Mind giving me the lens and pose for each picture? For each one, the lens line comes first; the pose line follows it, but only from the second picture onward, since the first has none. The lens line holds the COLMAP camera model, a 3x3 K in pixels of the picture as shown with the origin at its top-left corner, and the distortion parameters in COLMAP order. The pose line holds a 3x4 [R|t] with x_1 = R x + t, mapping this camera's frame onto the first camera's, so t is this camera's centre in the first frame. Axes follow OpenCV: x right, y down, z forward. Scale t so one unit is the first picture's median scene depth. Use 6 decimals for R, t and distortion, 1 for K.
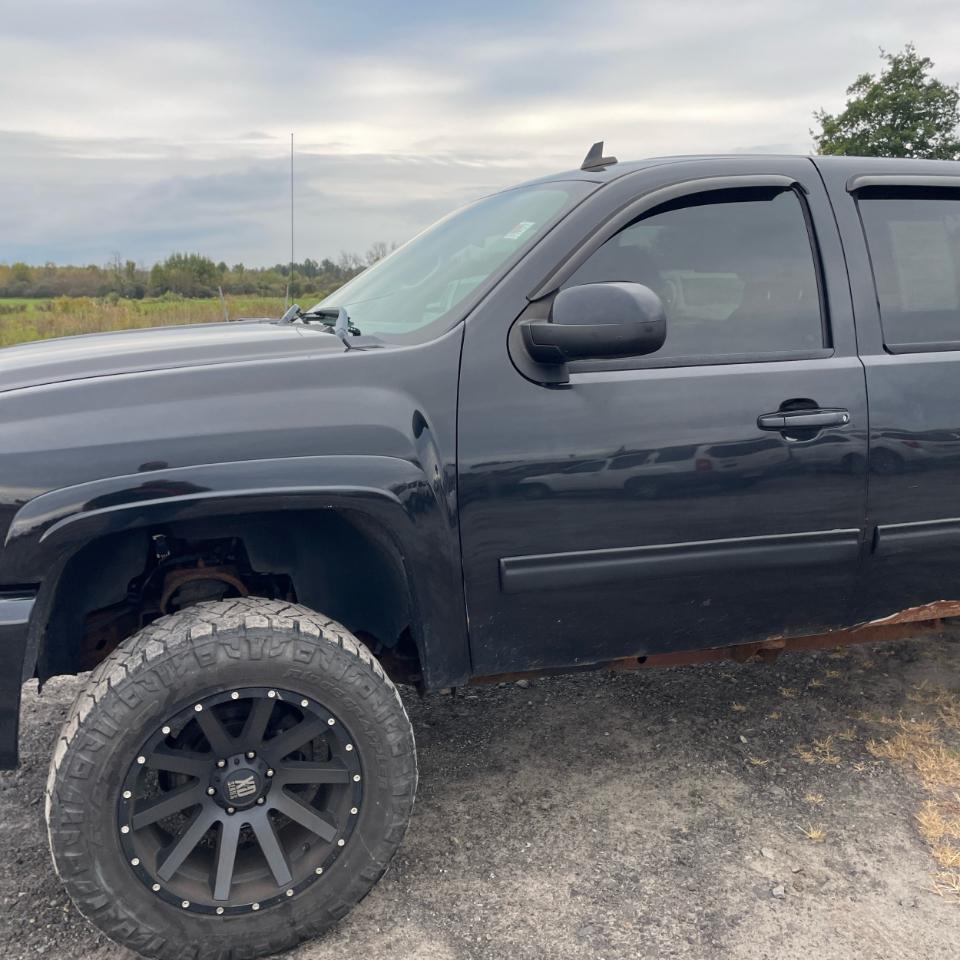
lens RADIAL K [[955.1, 0, 480.0], [0, 955.1, 480.0], [0, 0, 1]] dist [0.101225, -0.131133]
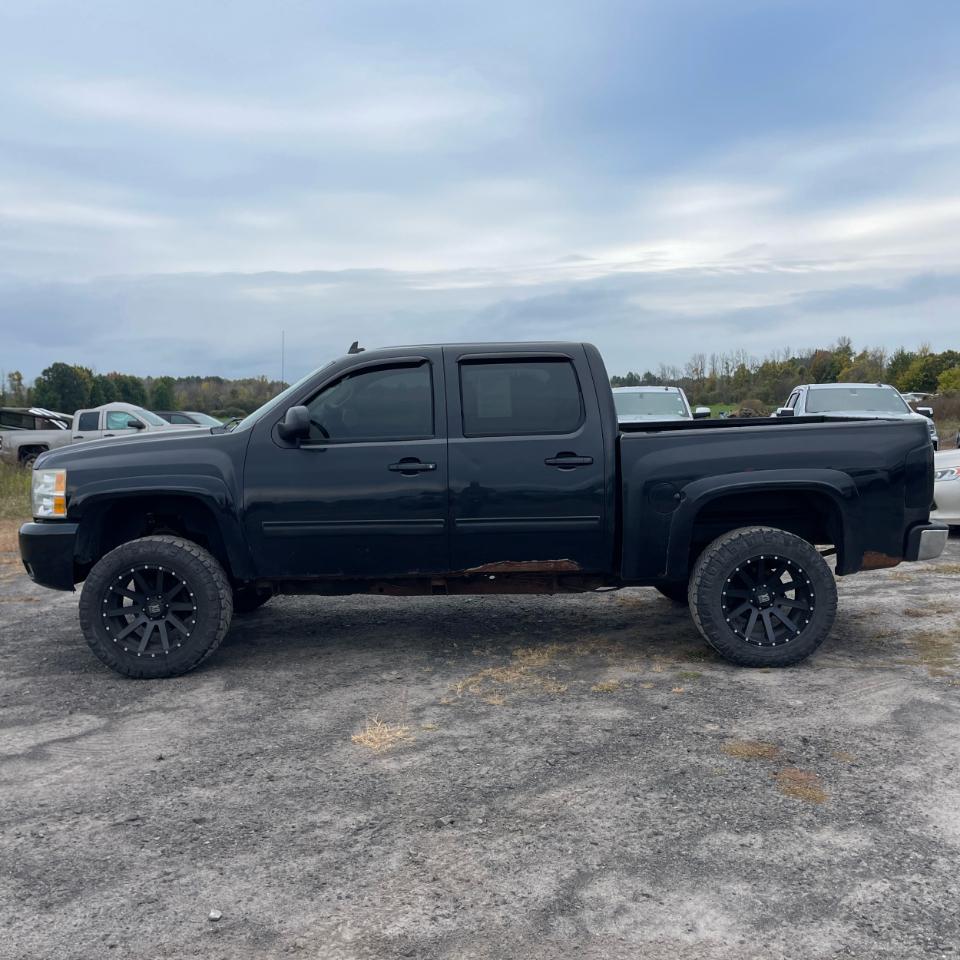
lens RADIAL K [[955.1, 0, 480.0], [0, 955.1, 480.0], [0, 0, 1]] dist [0.101225, -0.131133]
pose [[0.950539, 0.008882, -0.310477, 1.303045], [-0.043568, 0.993521, -0.104963, 0.210286], [0.307533, 0.113298, 0.944768, -1.111993]]
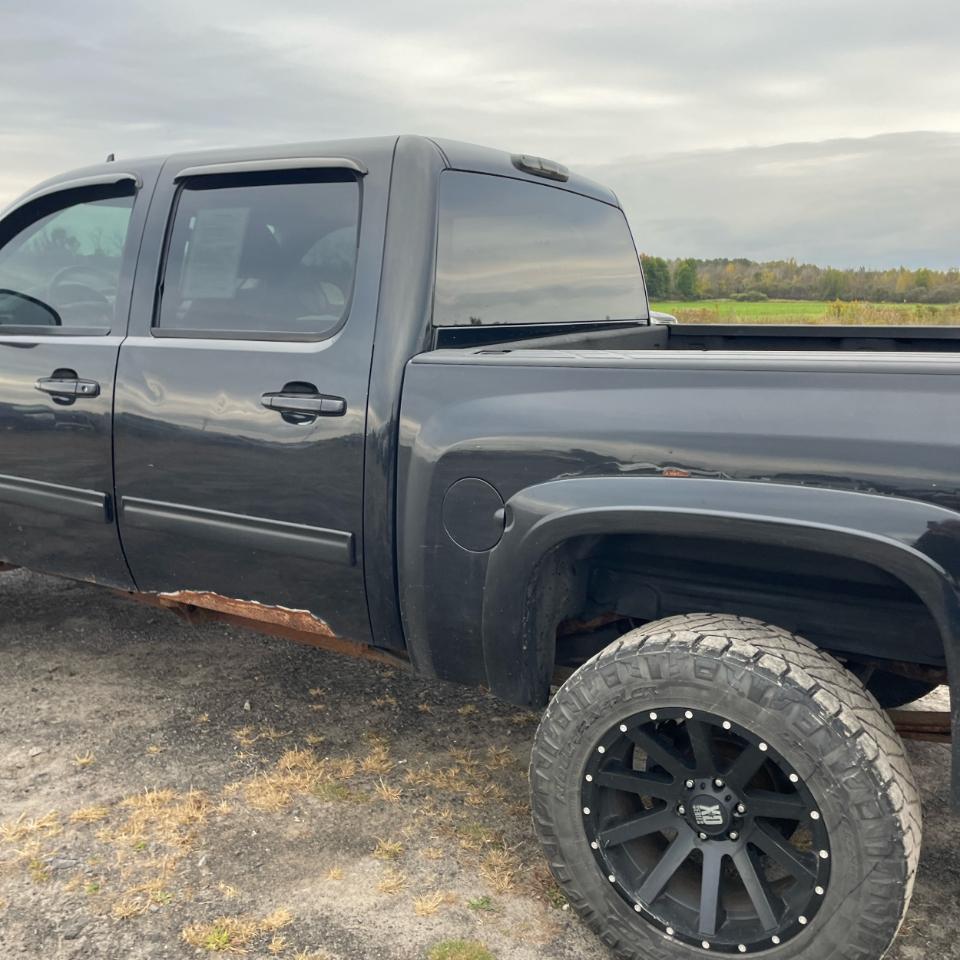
lens RADIAL K [[955.1, 0, 480.0], [0, 955.1, 480.0], [0, 0, 1]] dist [0.101225, -0.131133]
pose [[0.666222, 0.155242, -0.729417, 1.707606], [-0.157702, 0.985301, 0.065663, -0.118174], [0.728889, 0.071285, 0.680911, 0.648114]]
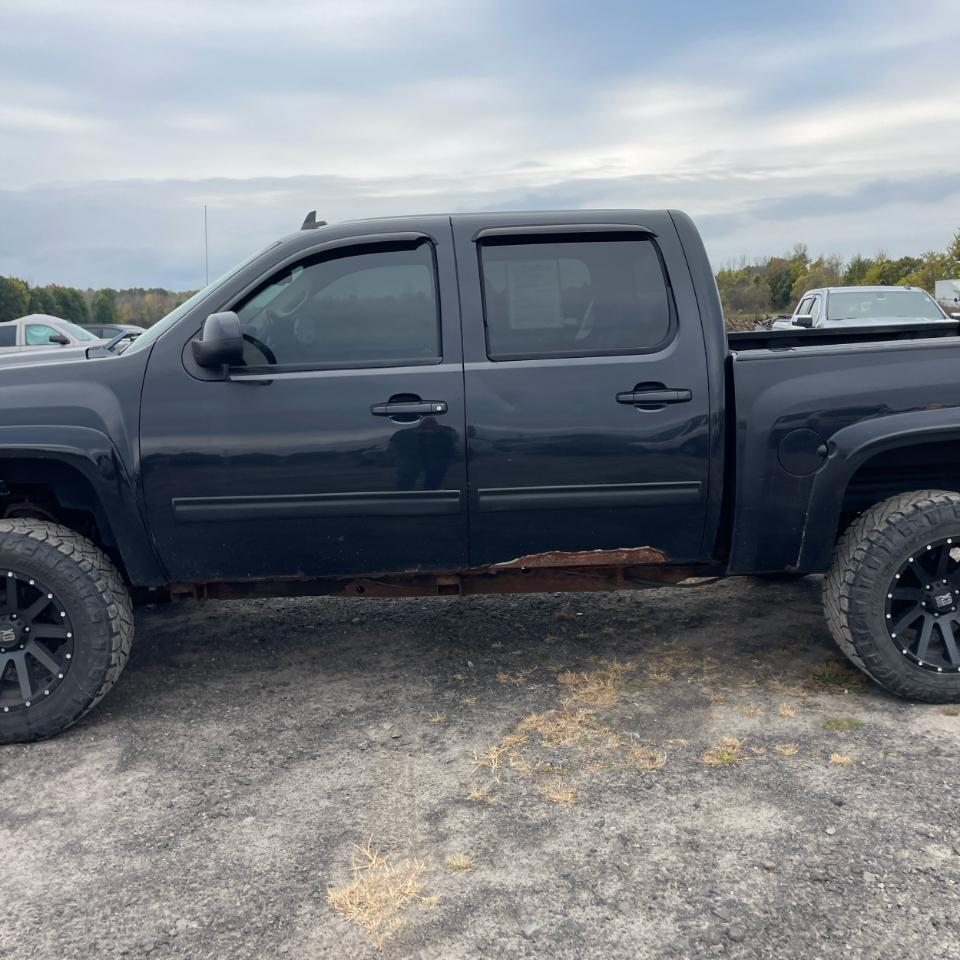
lens RADIAL K [[955.1, 0, 480.0], [0, 955.1, 480.0], [0, 0, 1]] dist [0.101225, -0.131133]
pose [[0.964064, 0.022516, -0.264715, 0.907468], [-0.027868, 0.999476, -0.016480, 0.067360], [0.264205, 0.023265, 0.964186, -0.330364]]
